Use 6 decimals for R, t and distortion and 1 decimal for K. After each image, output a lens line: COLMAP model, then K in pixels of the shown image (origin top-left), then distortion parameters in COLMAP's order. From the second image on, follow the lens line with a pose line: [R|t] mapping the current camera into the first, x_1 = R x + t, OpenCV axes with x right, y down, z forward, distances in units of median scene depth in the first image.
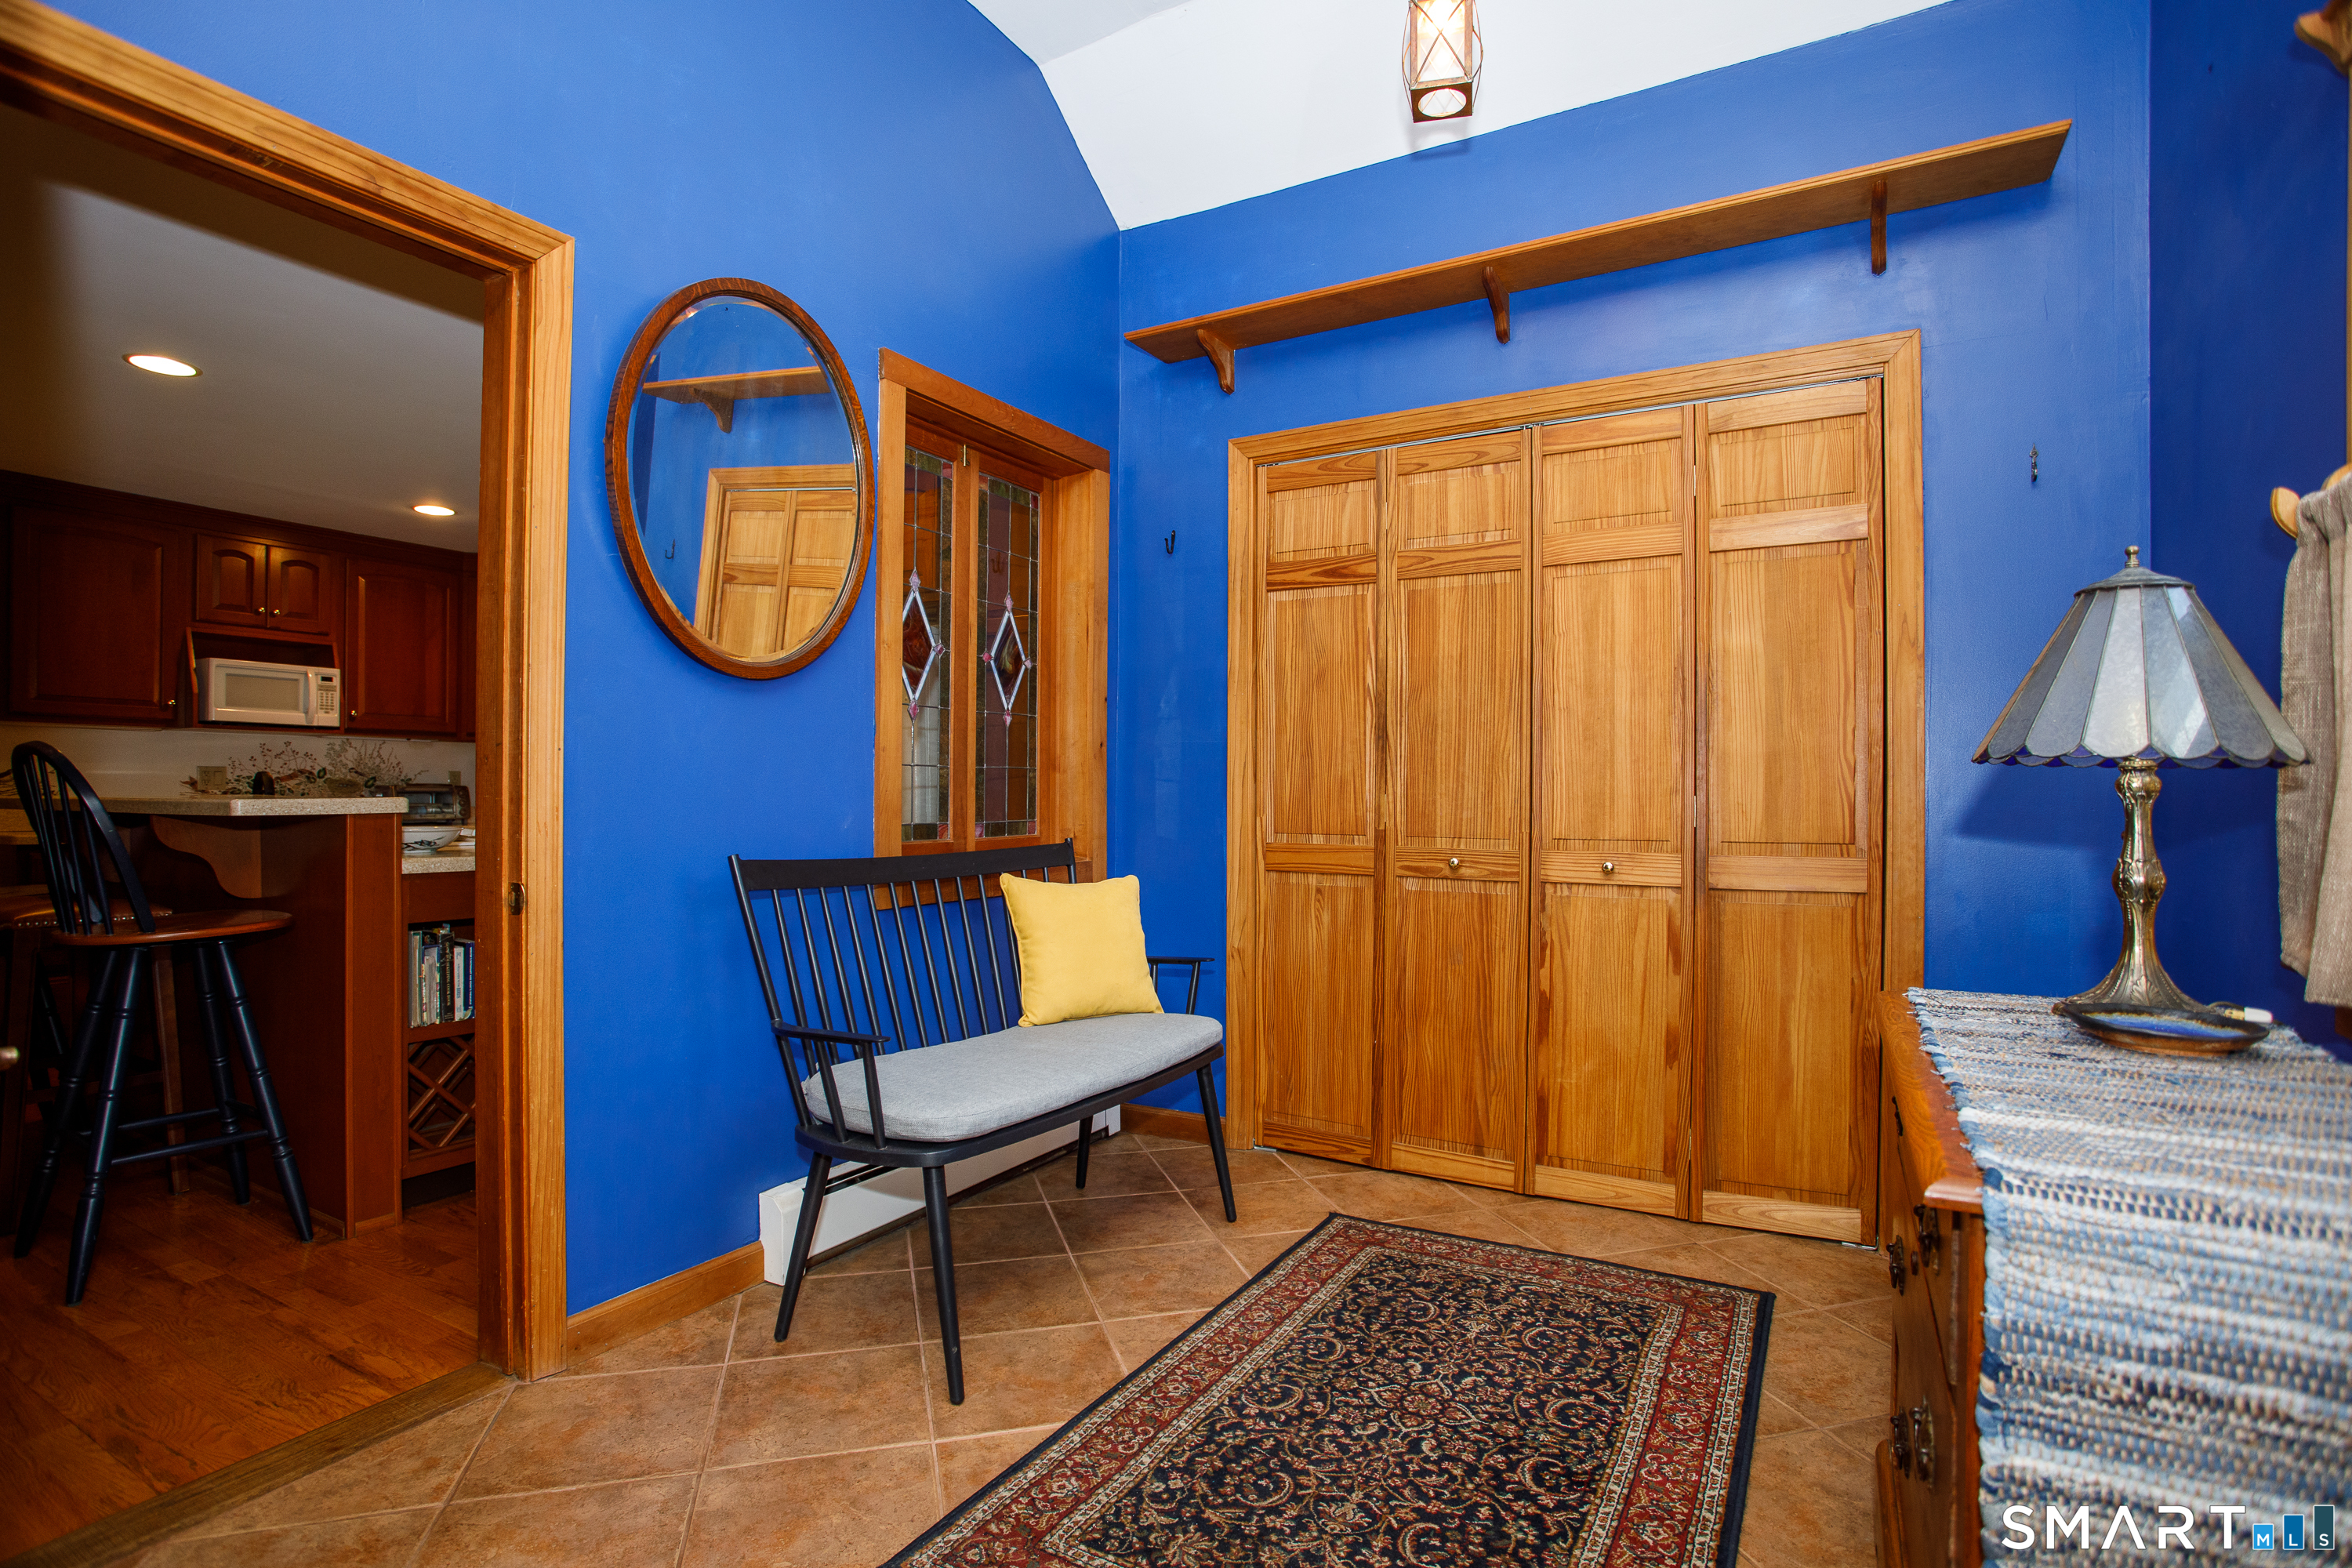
lens RADIAL K [[1151.0, 0, 1169.5], [0, 1151.0, 791.5], [0, 0, 1]] dist [-0.079272, 0.036542]
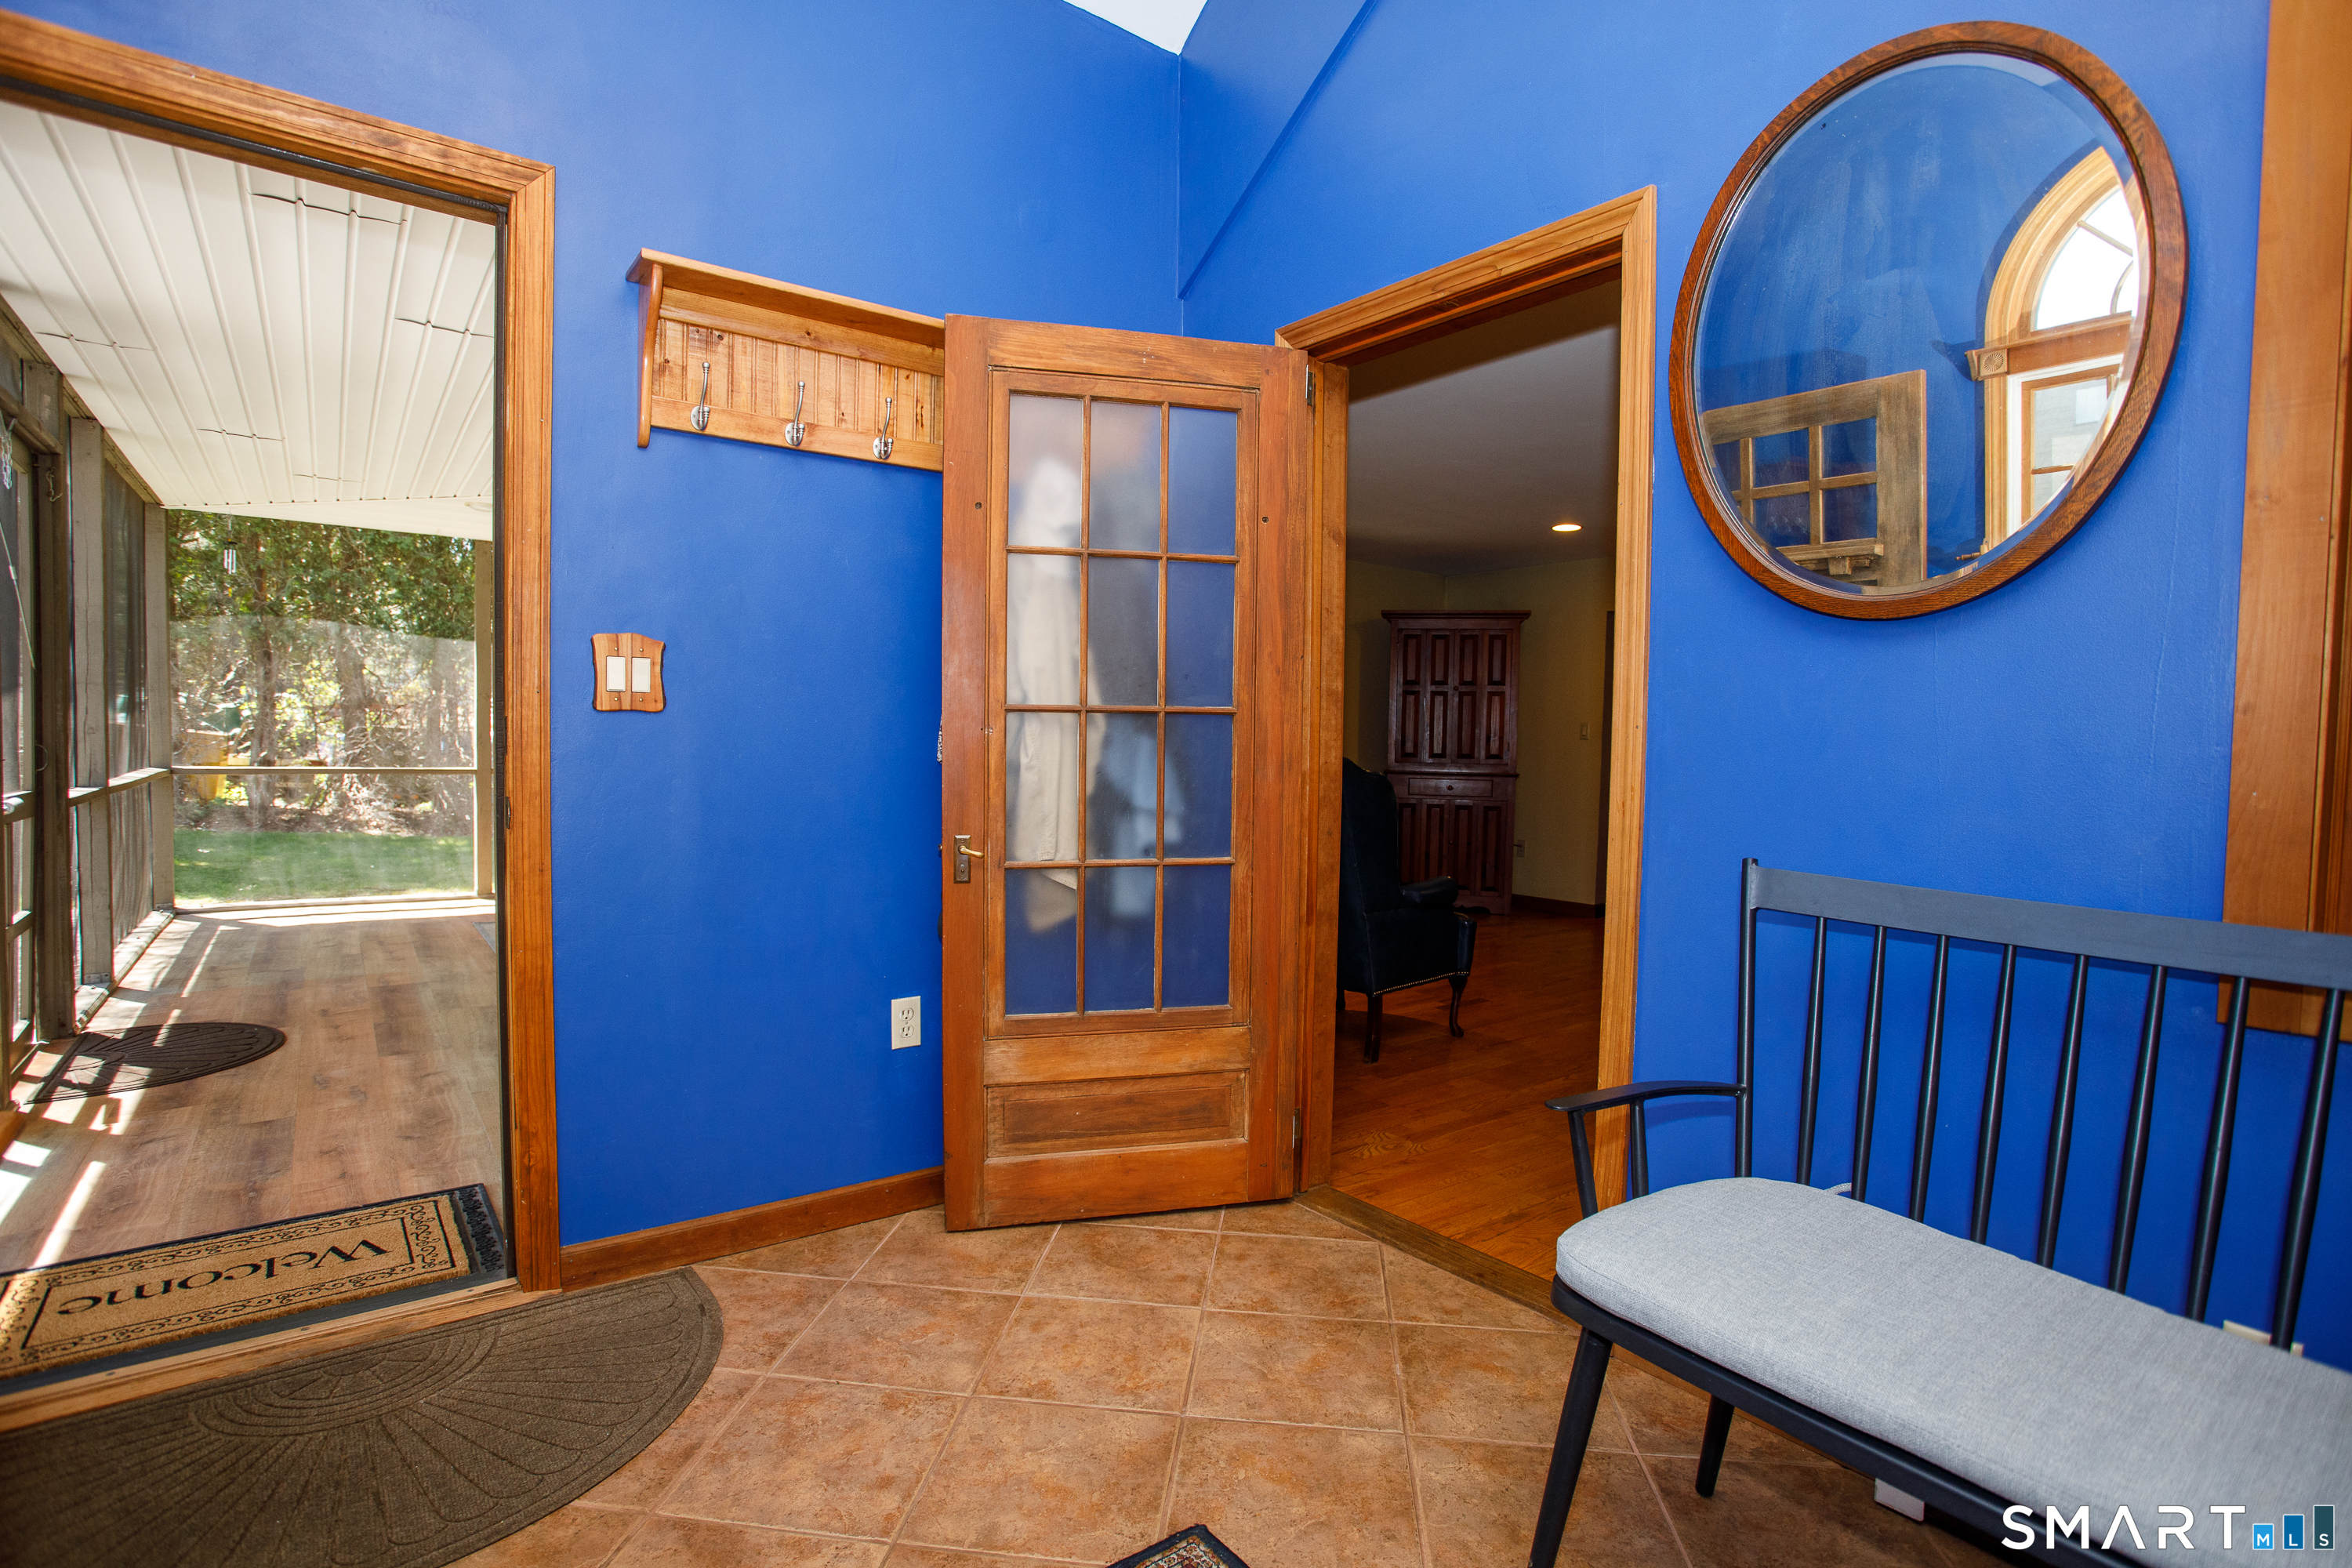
lens RADIAL K [[1151.0, 0, 1169.5], [0, 1151.0, 791.5], [0, 0, 1]] dist [-0.079272, 0.036542]
pose [[-0.390707, 0.031258, -0.919984, 0.215989], [-0.022372, 0.998806, 0.043437, -0.006794], [0.920243, 0.037553, -0.389541, 0.428806]]
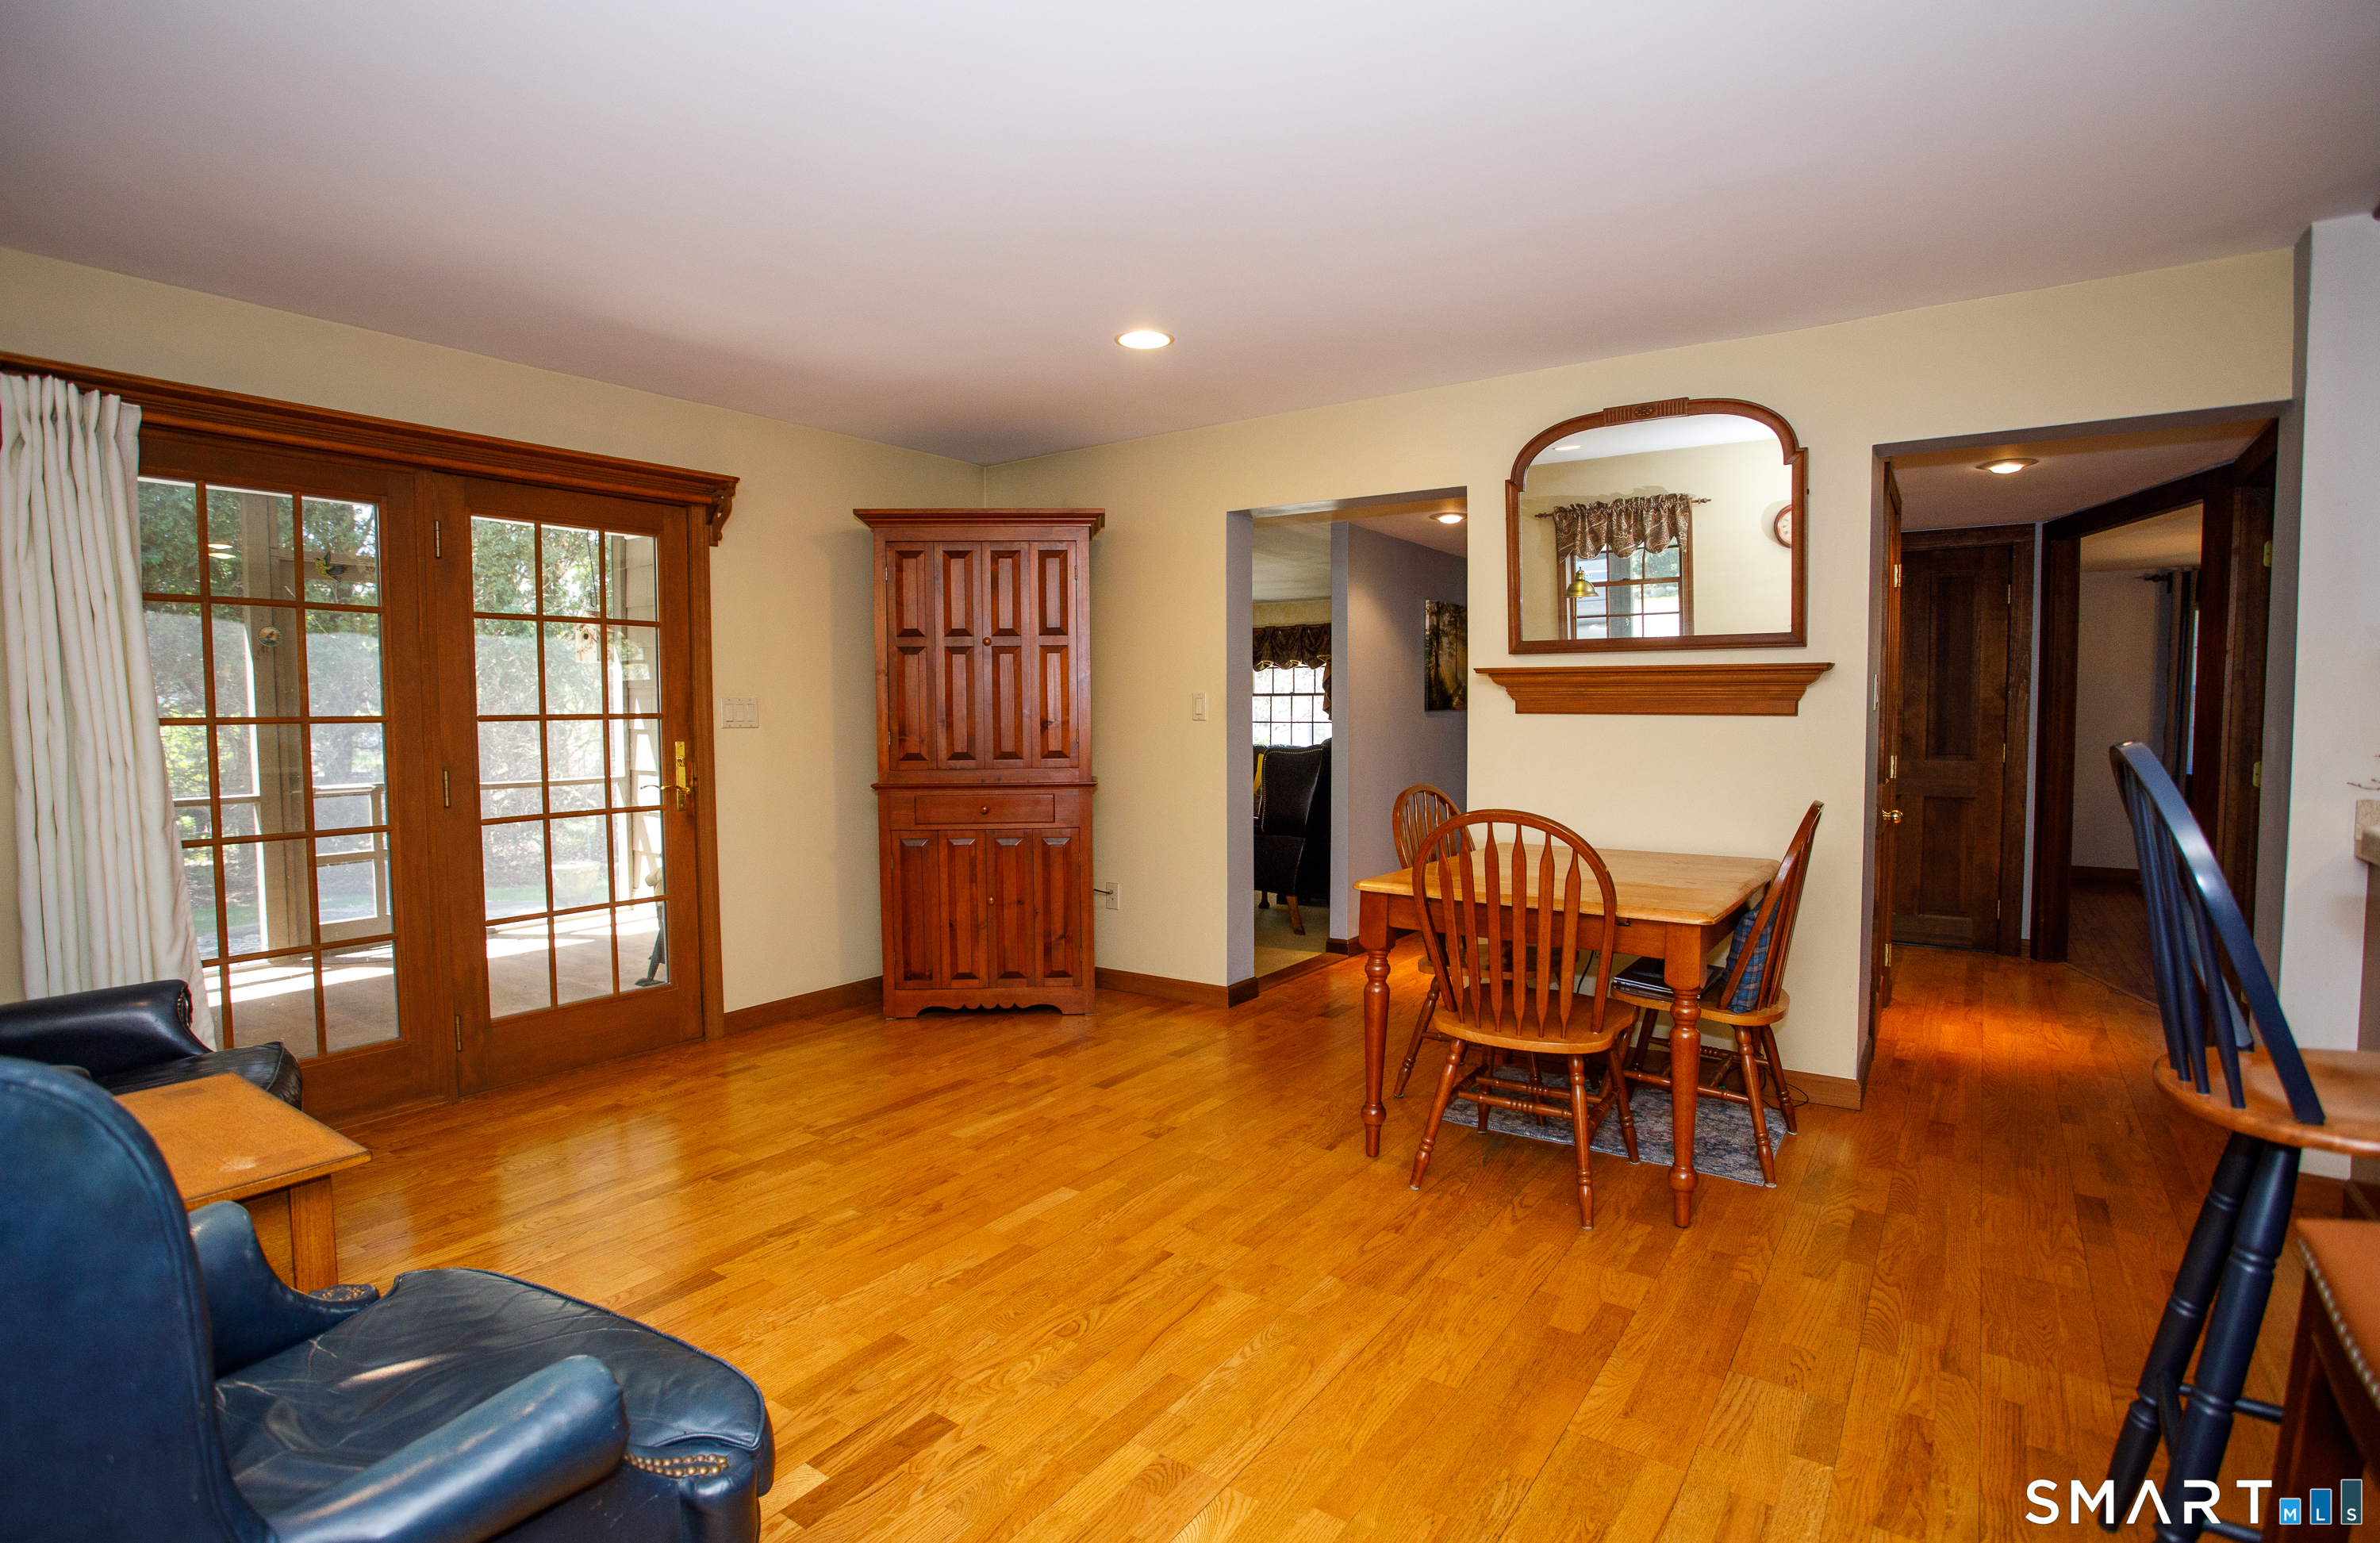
lens RADIAL K [[1169.3, 0, 1190.0], [0, 1169.3, 771.5], [0, 0, 1]] dist [-0.038938, 0.000119]
pose [[-0.076546, 0.050421, -0.995790, -0.431404], [0.007166, 0.998723, 0.050019, -0.028838], [0.997040, -0.003308, -0.076809, 0.410072]]
